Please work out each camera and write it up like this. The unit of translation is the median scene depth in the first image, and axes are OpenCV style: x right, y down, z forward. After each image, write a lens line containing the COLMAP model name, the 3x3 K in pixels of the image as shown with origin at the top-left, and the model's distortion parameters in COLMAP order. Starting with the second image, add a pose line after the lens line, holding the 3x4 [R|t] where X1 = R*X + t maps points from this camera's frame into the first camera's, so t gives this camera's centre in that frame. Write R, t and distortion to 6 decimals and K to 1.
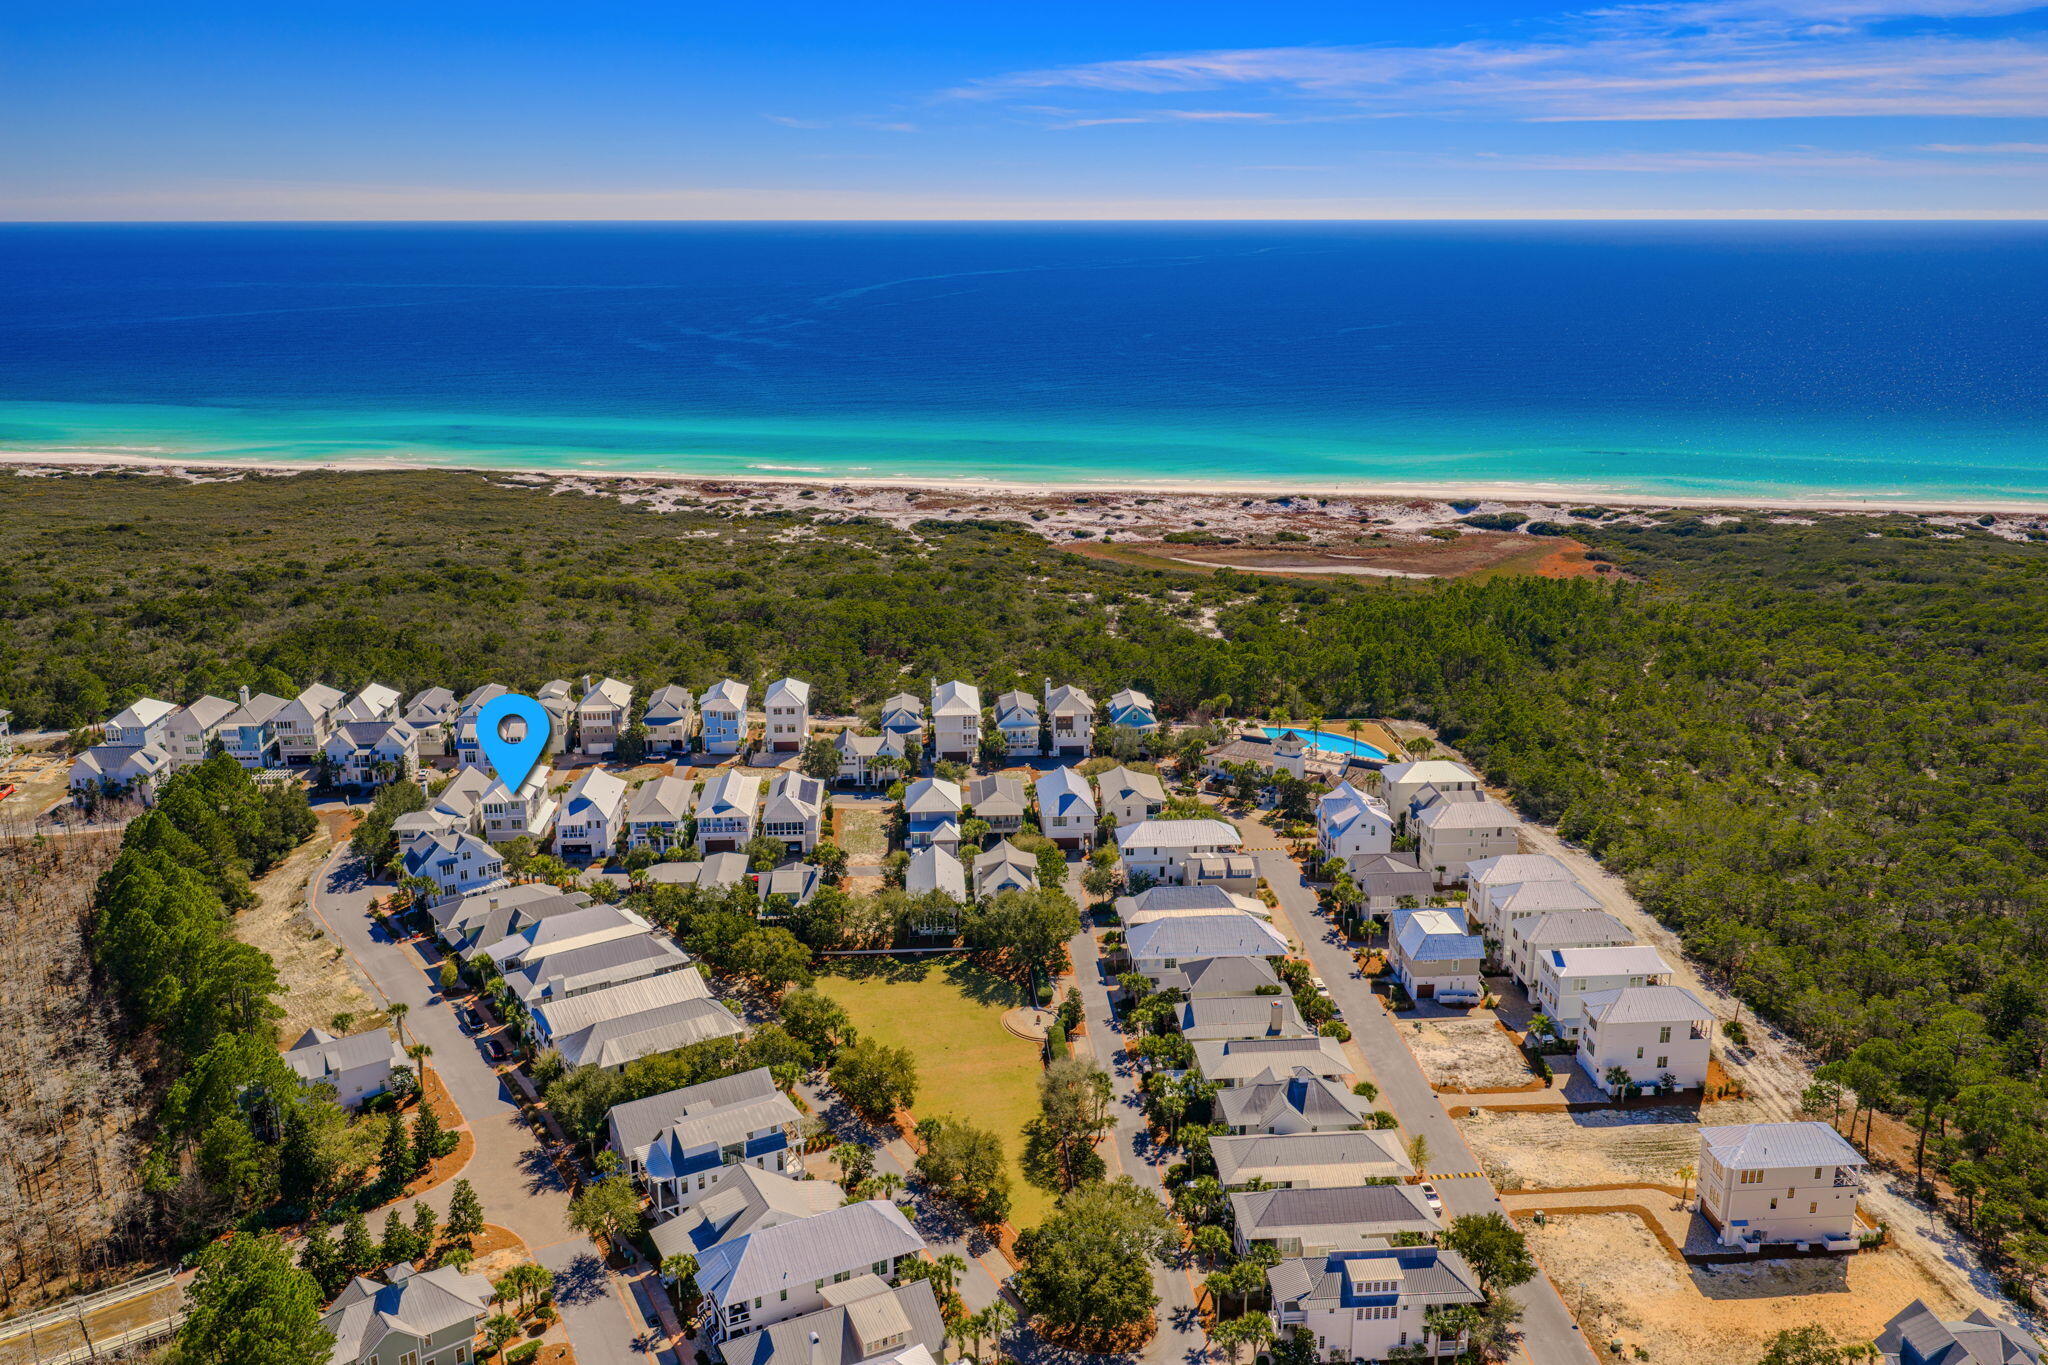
lens RADIAL K [[1721.2, 0, 1024.0], [0, 1721.2, 682.5], [0, 0, 1]] dist [0.005399, -0.003895]
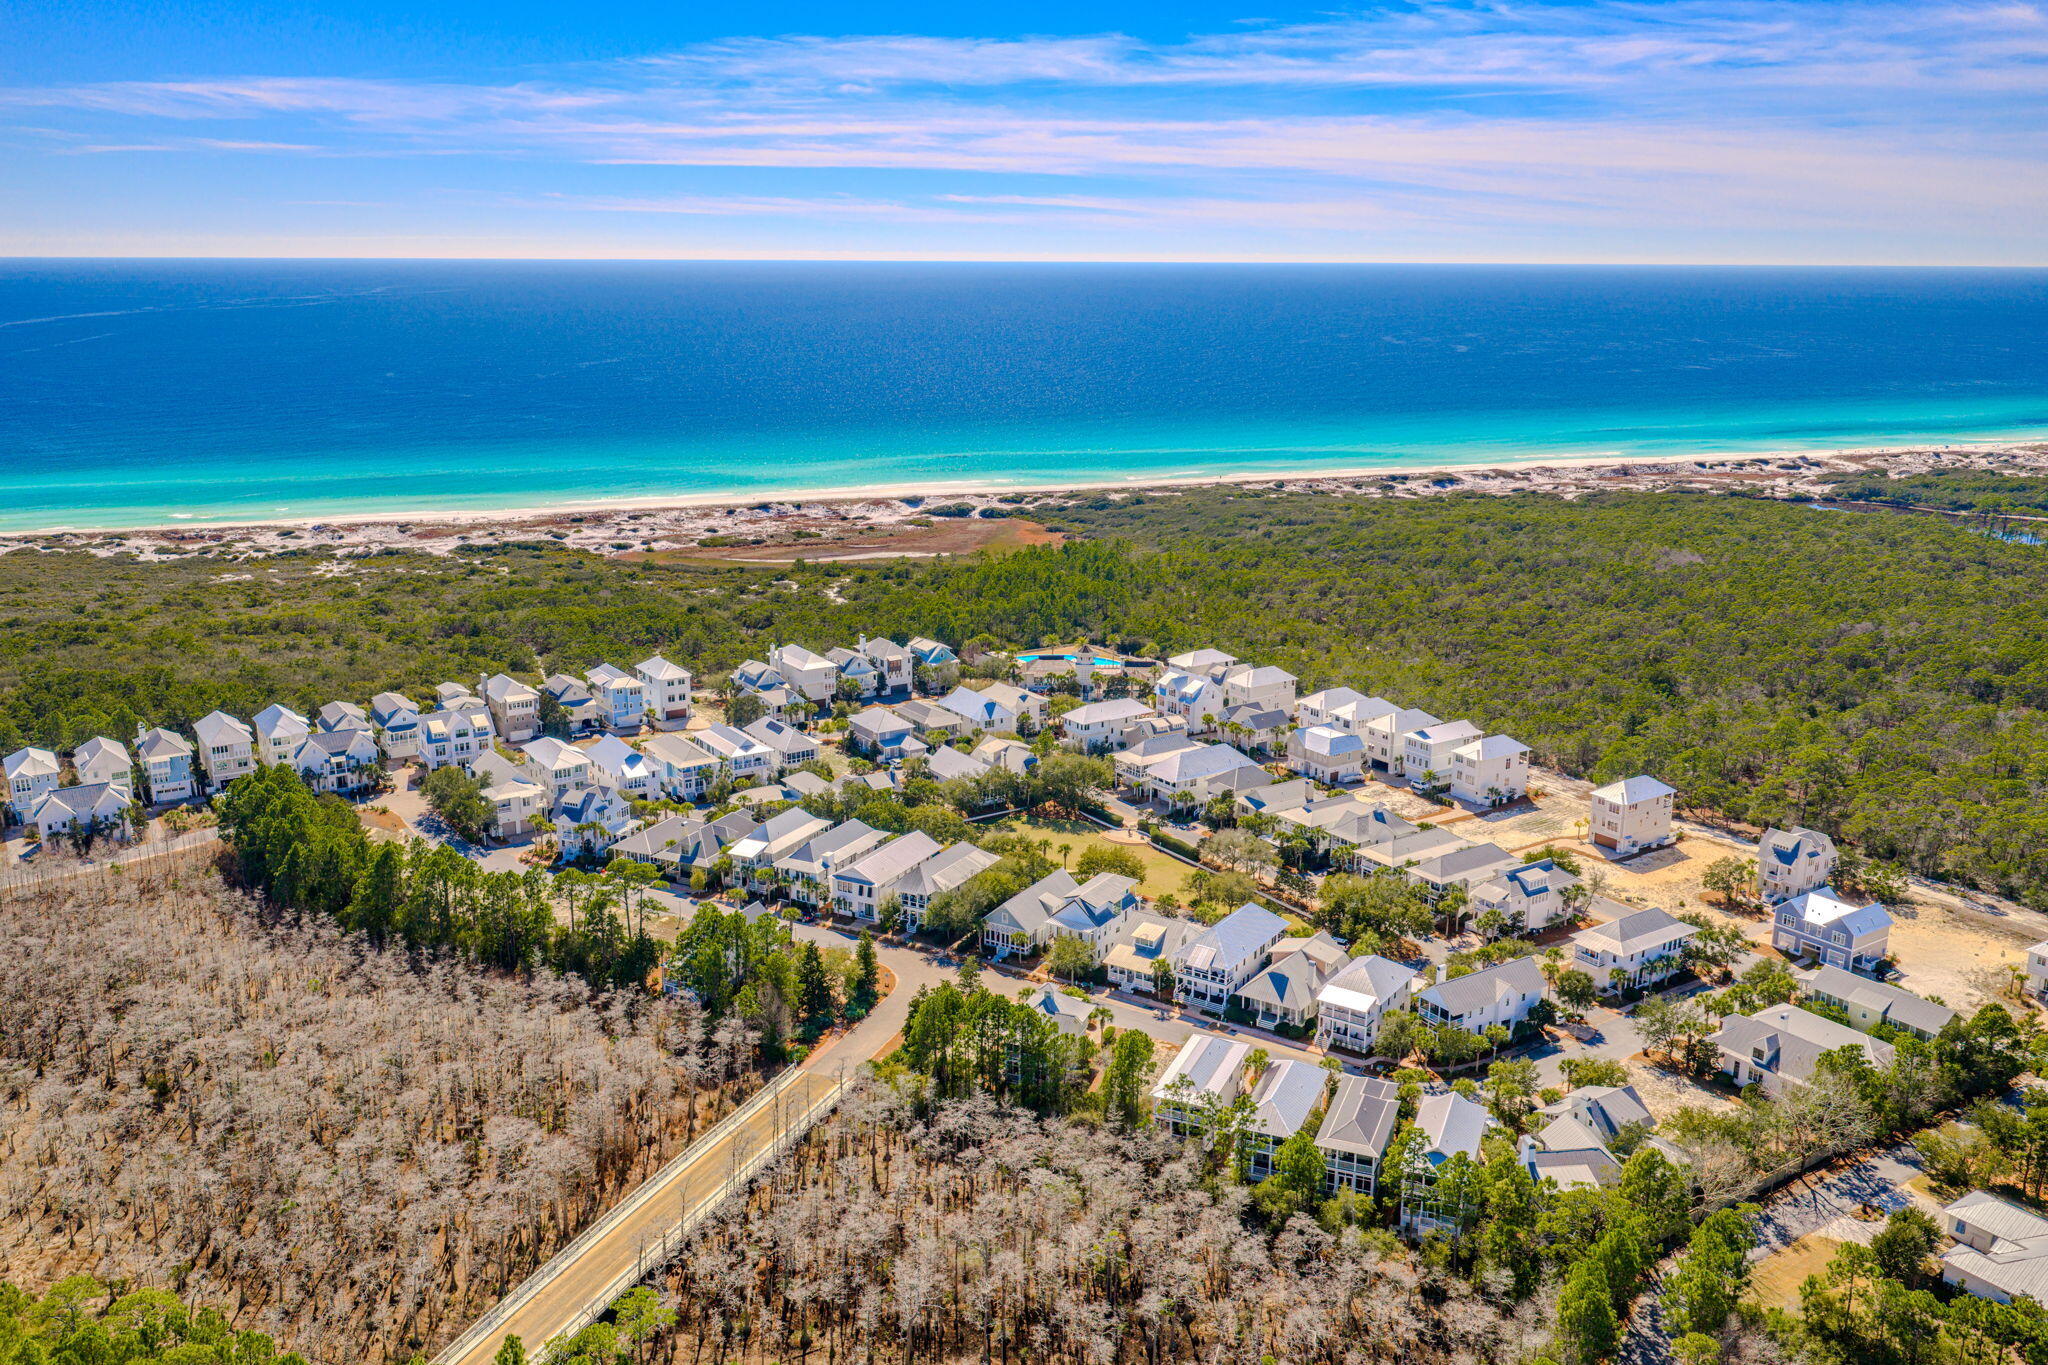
lens RADIAL K [[1693.3, 0, 1046.8], [0, 1693.3, 714.4], [0, 0, 1]] dist [0.017455, -0.026306]
pose [[0.866012, -0.126379, 0.483789, -0.256677], [0.126491, 0.991433, 0.032563, 0.017434], [-0.483760, 0.032995, 0.874579, -0.061202]]
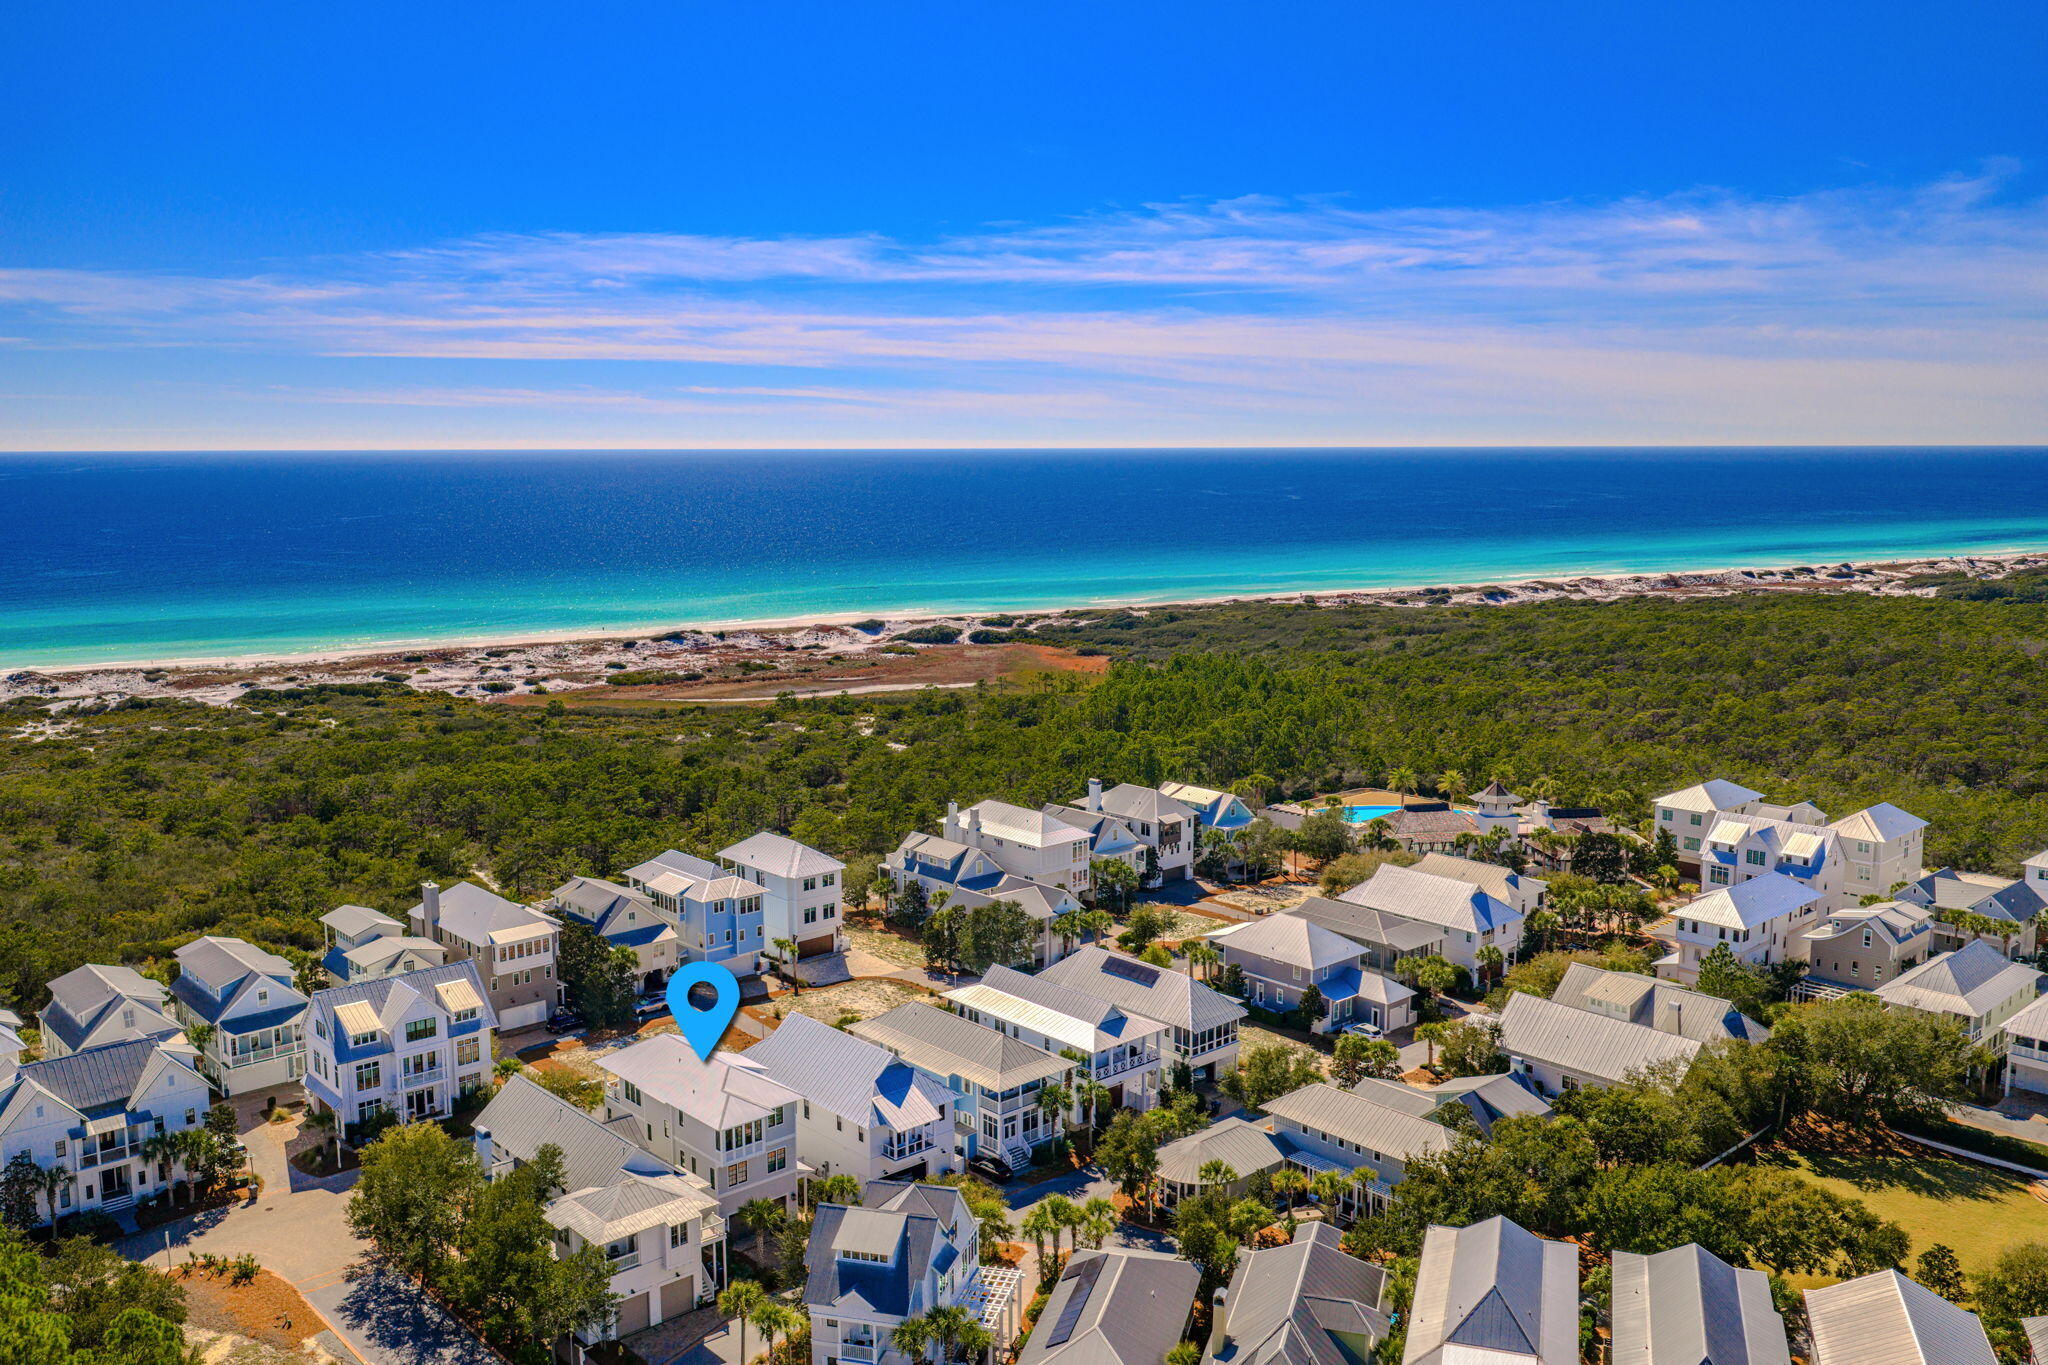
lens RADIAL K [[1700.0, 0, 1060.0], [0, 1700.0, 555.9], [0, 0, 1]] dist [0.008246, -0.012558]
pose [[0.776024, -0.043114, 0.629228, -0.230461], [0.167838, 0.975804, -0.140134, 0.001868], [-0.607961, 0.214355, 0.764483, 0.267349]]
